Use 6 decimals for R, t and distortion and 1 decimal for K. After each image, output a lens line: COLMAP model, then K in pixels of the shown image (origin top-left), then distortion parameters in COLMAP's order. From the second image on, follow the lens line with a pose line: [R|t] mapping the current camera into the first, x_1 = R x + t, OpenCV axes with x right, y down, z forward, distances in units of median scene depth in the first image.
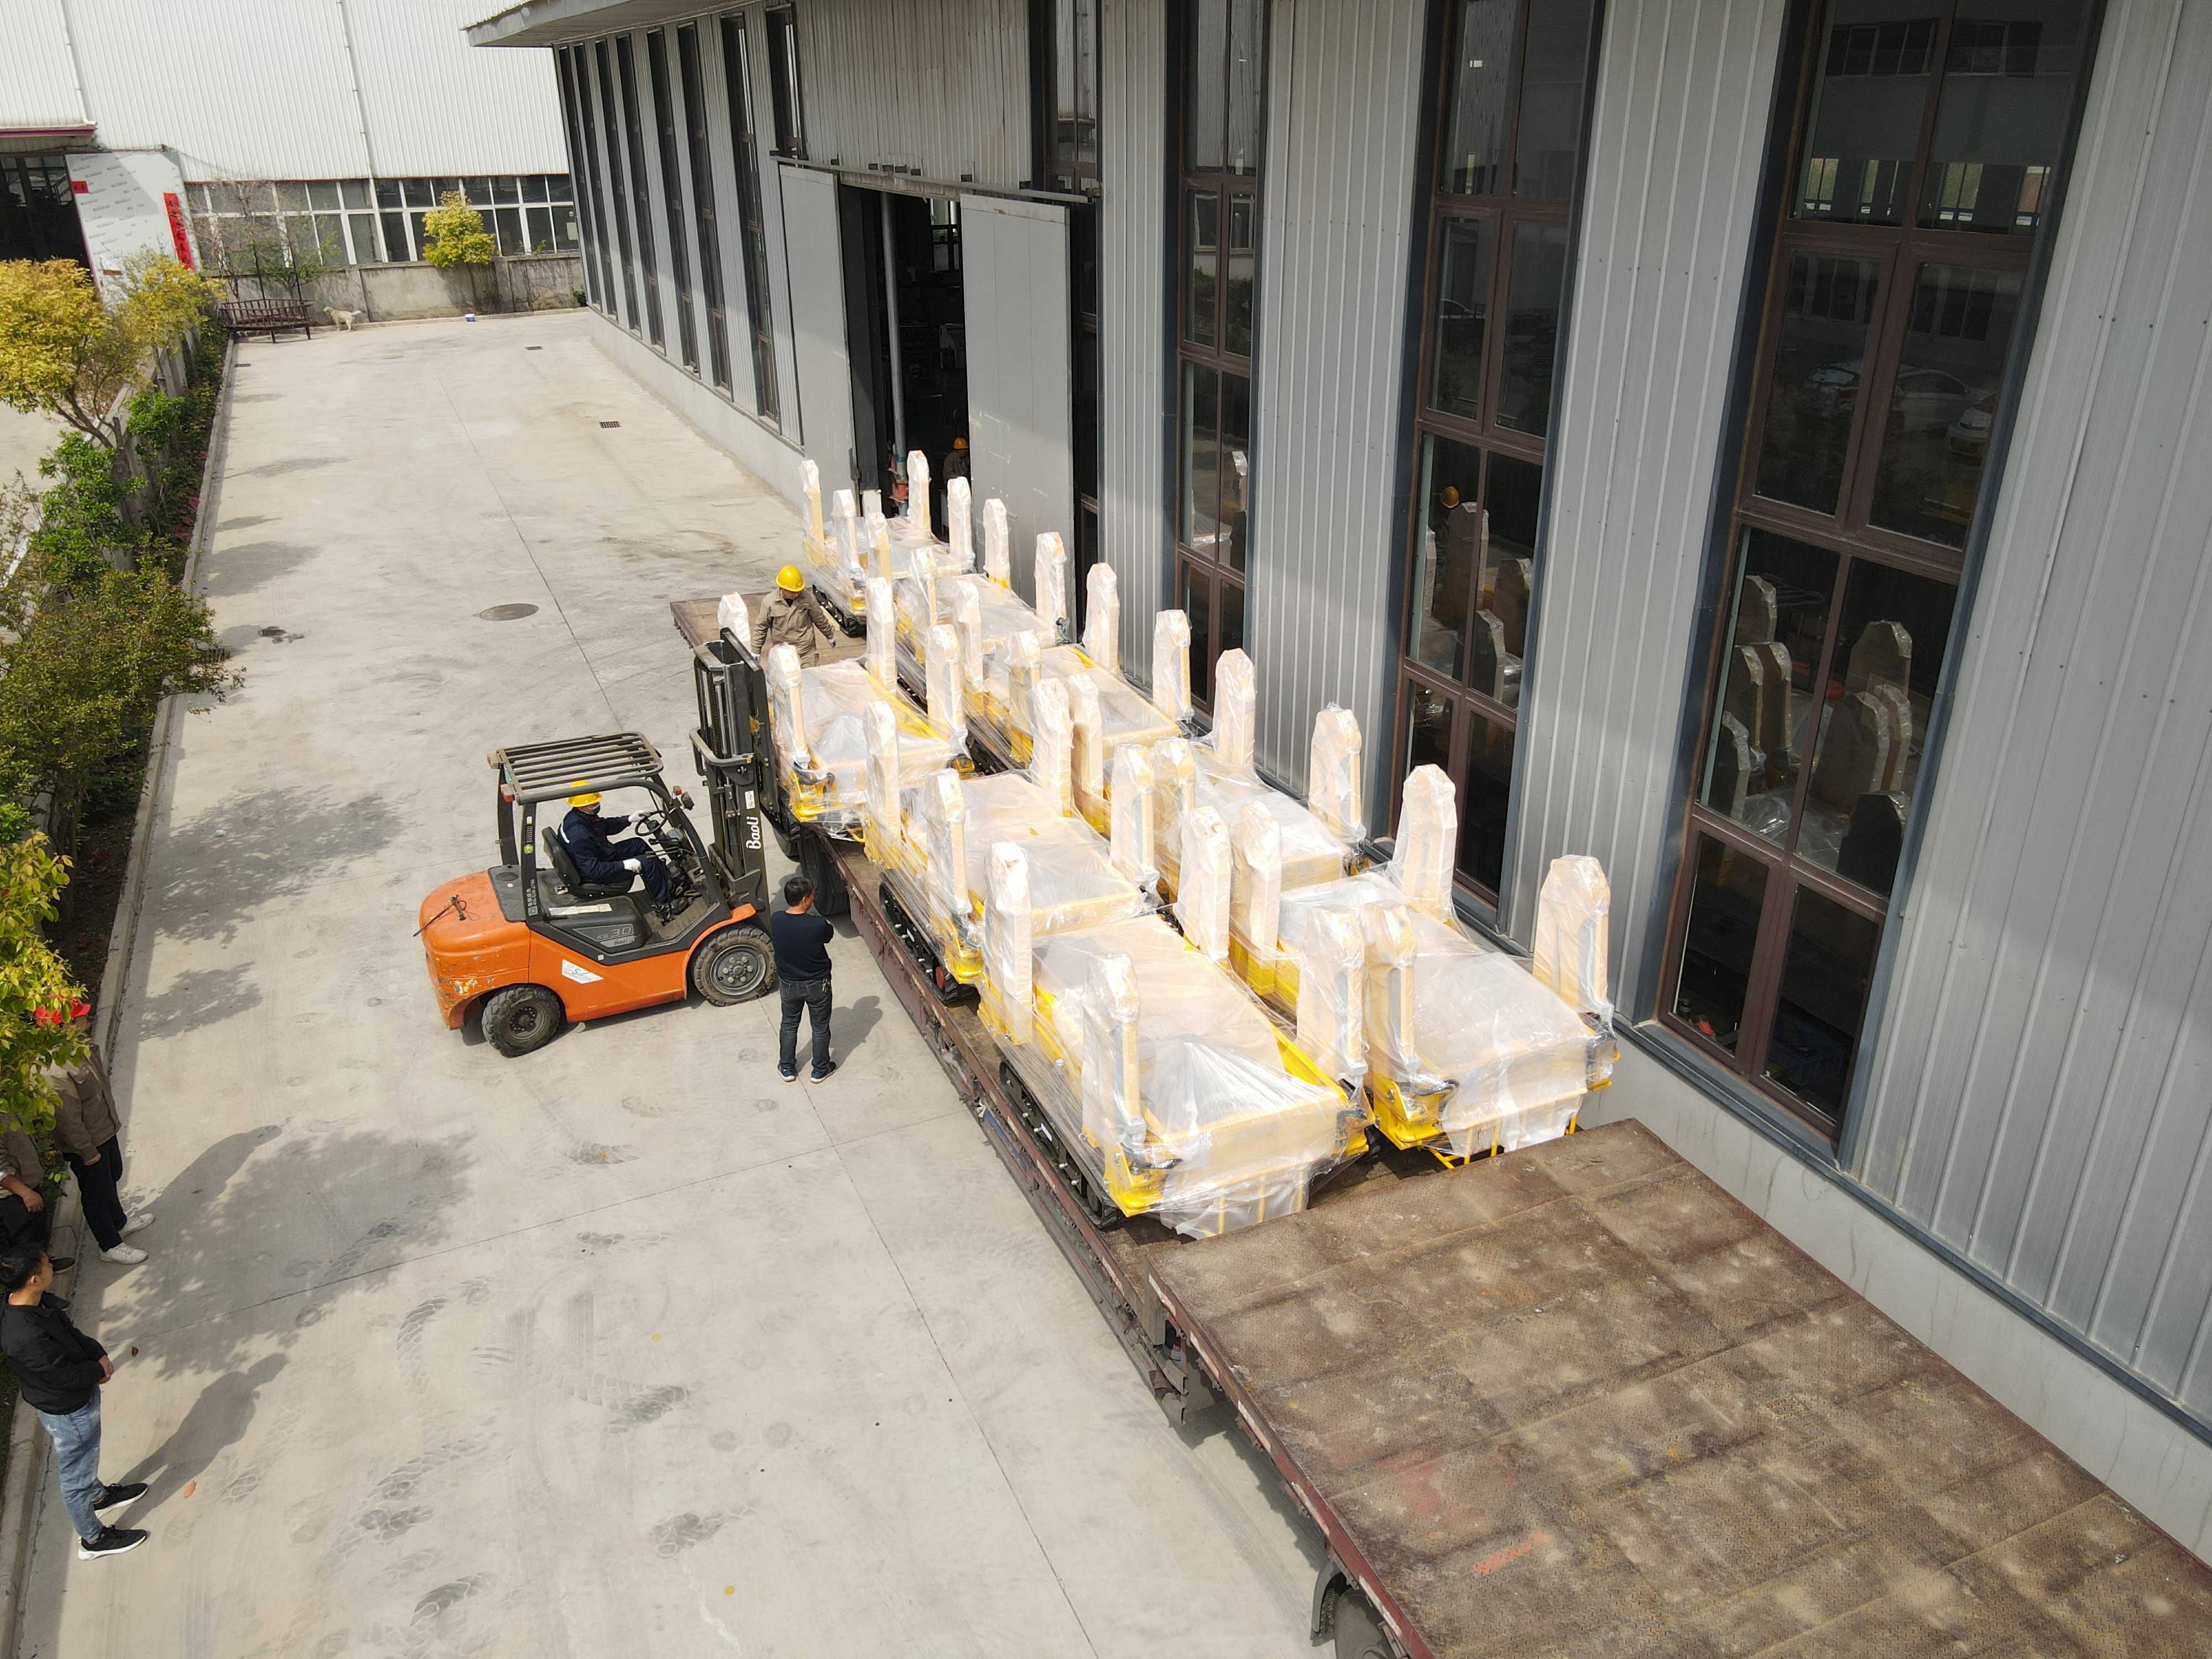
lens RADIAL K [[1629.5, 0, 1110.8], [0, 1629.5, 831.9], [0, 0, 1]] dist [0.009799, -0.002484]
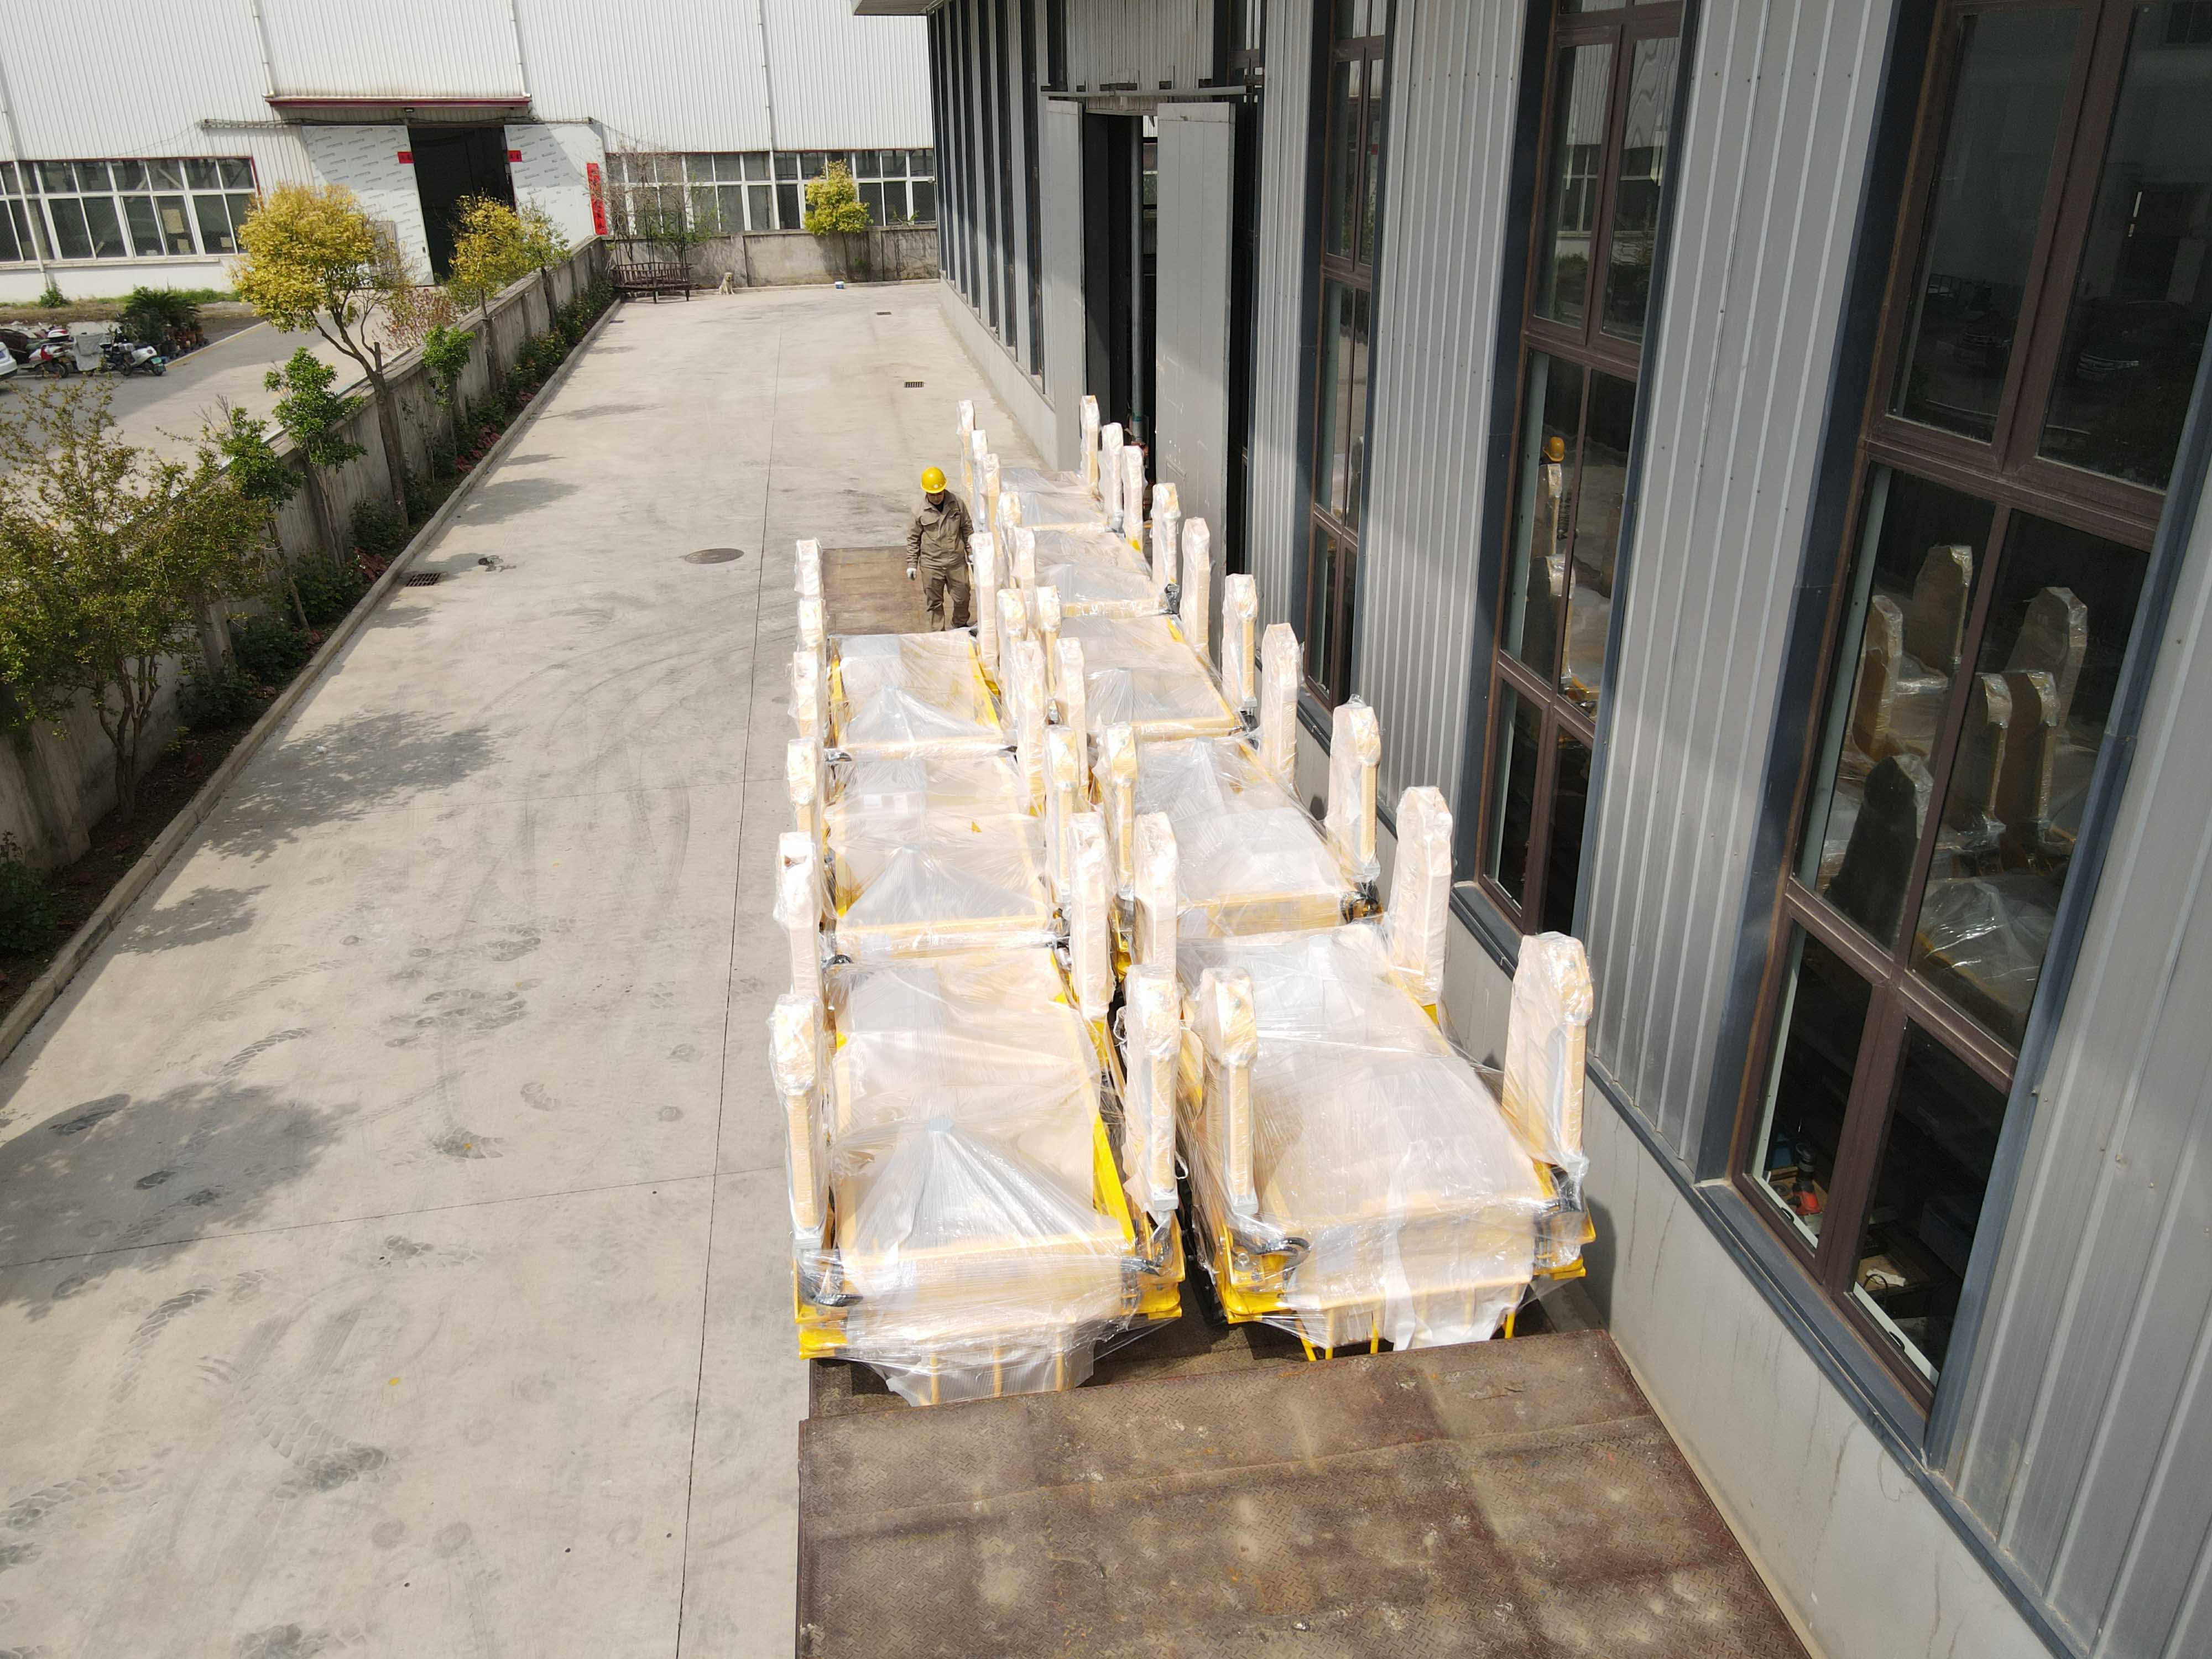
lens RADIAL K [[1629.5, 0, 1111.0], [0, 1629.5, 830.8], [0, 0, 1]] dist [0.009799, -0.002484]
pose [[0.966847, 0.100838, -0.234603, 0.214683], [-0.101205, 0.994810, 0.010505, -0.013751], [0.234445, 0.013586, 0.972035, 0.241273]]
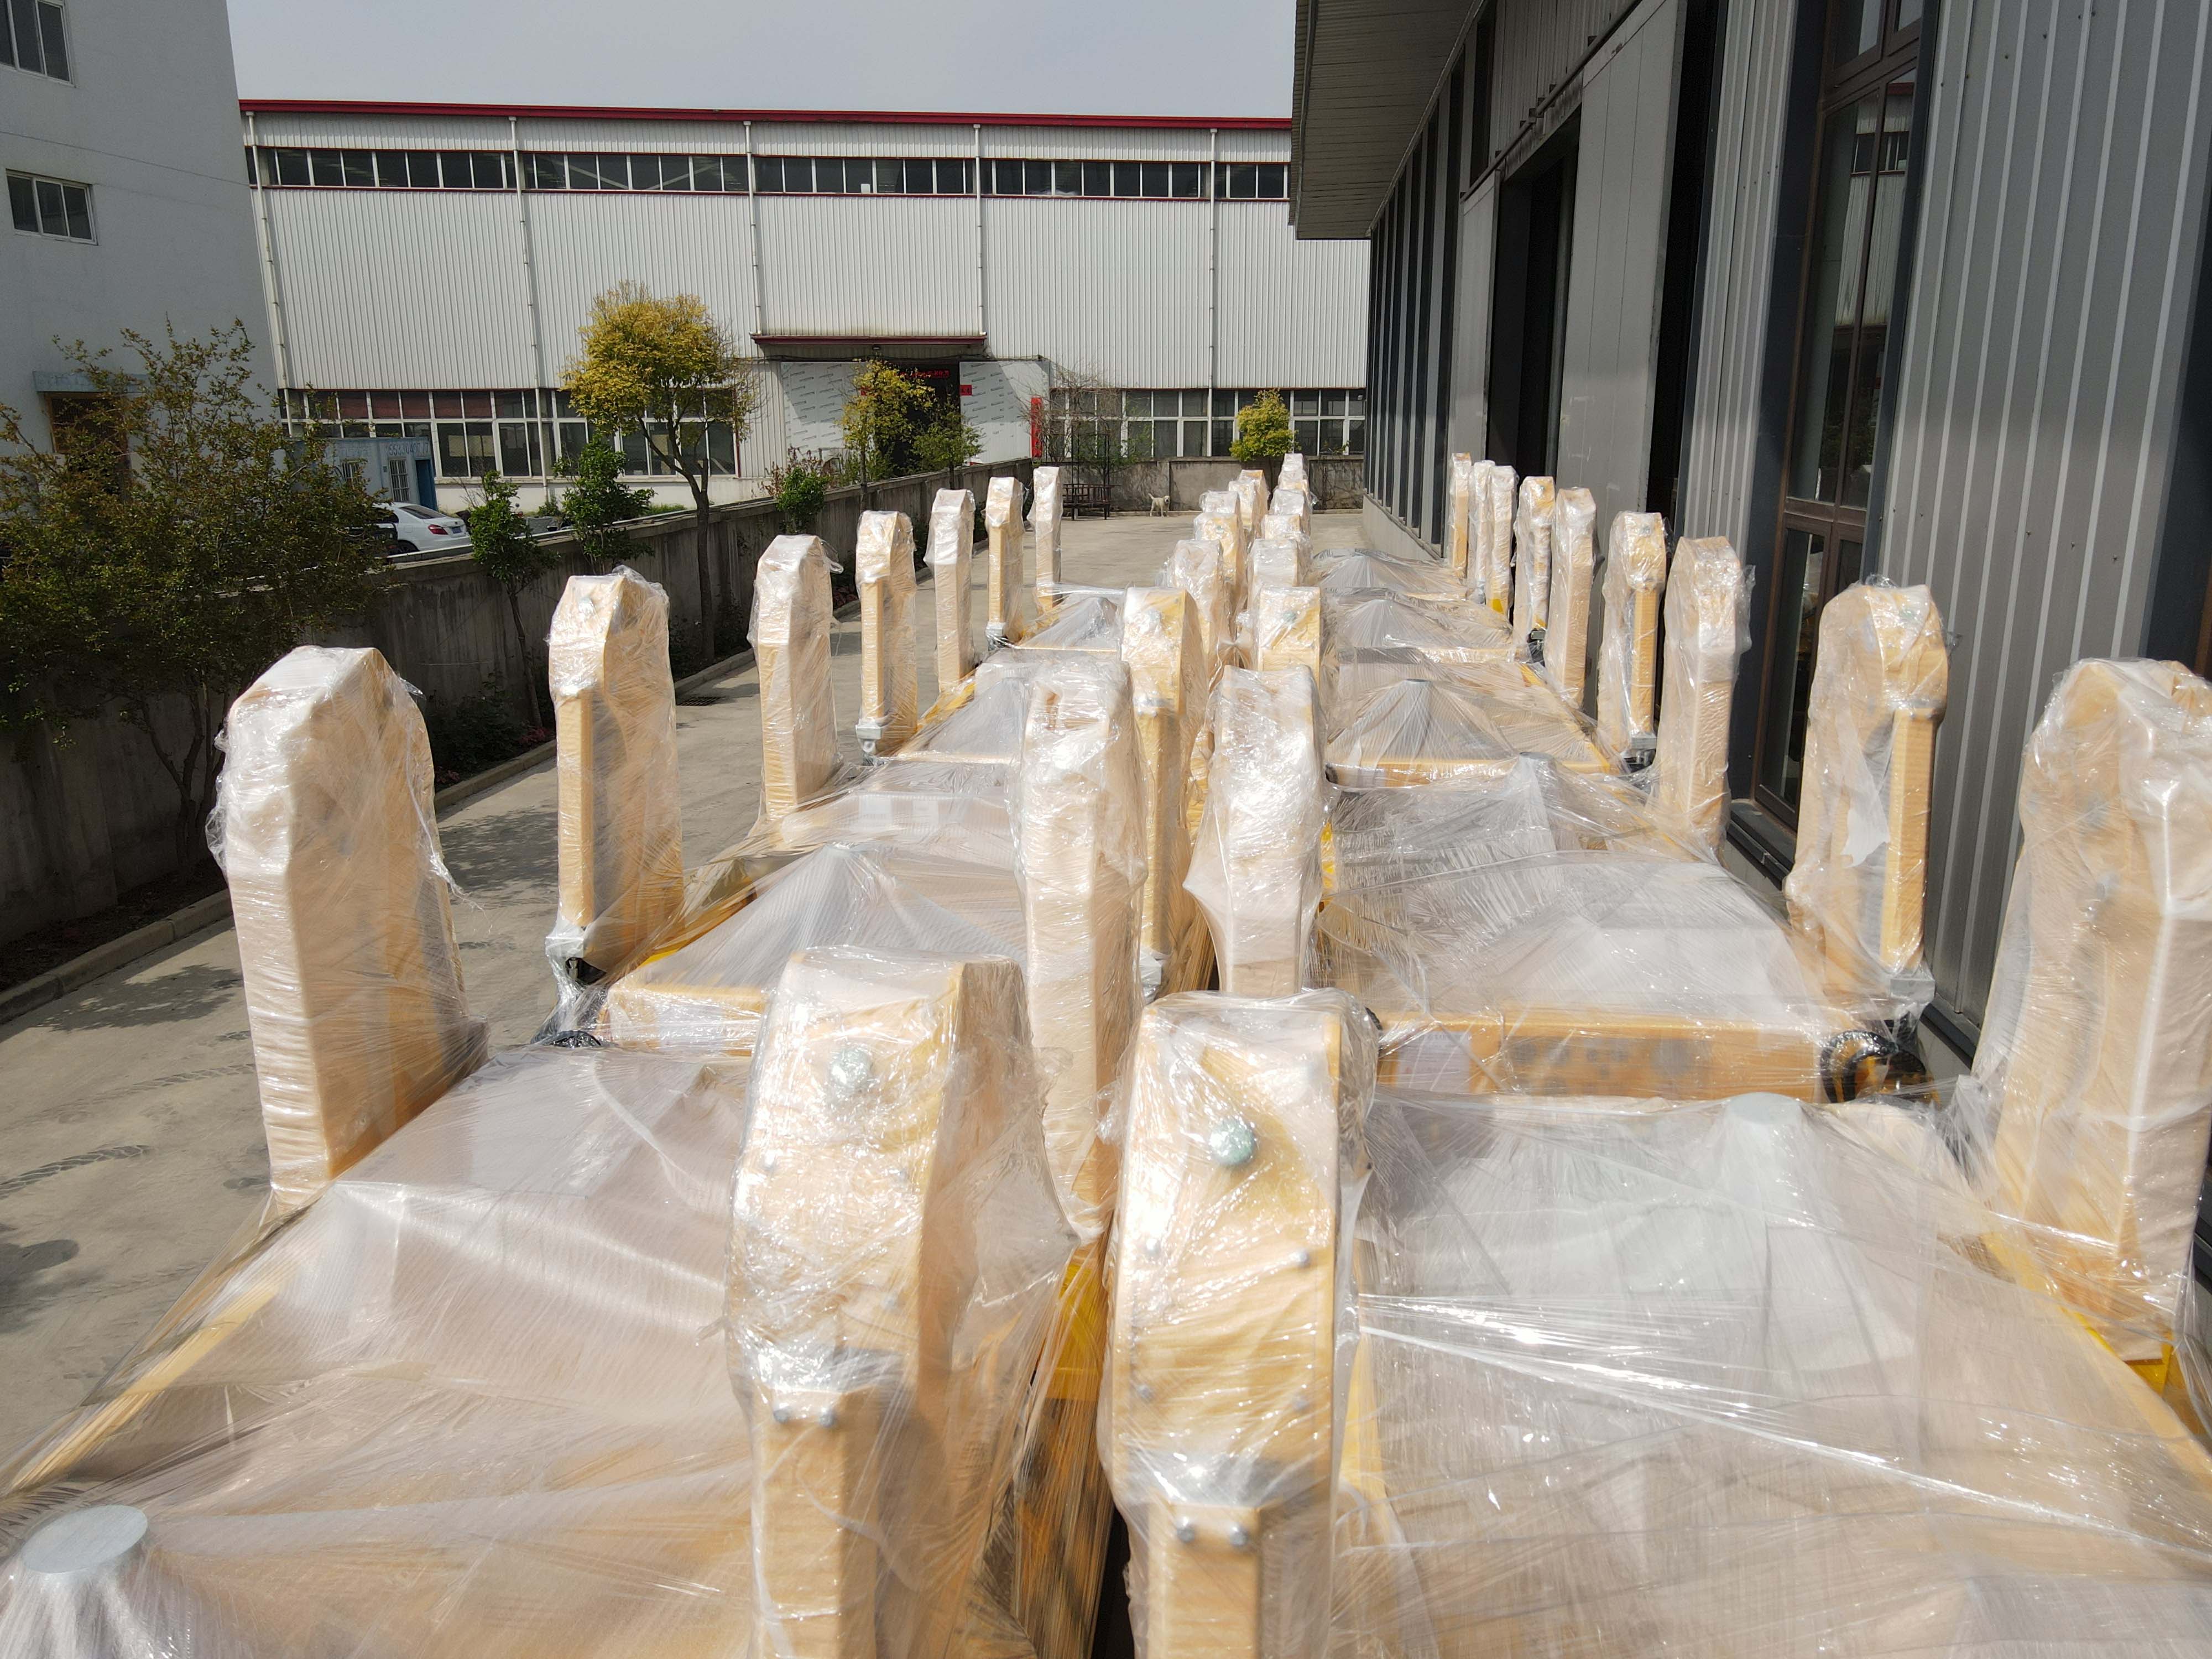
lens RADIAL K [[1629.5, 0, 1114.4], [0, 1629.5, 825.2], [0, 0, 1]] dist [0.009799, -0.002484]
pose [[0.863601, 0.123600, -0.488791, 0.171972], [-0.207840, 0.970551, -0.121792, 0.038514], [0.459343, 0.206770, 0.863858, 0.680458]]
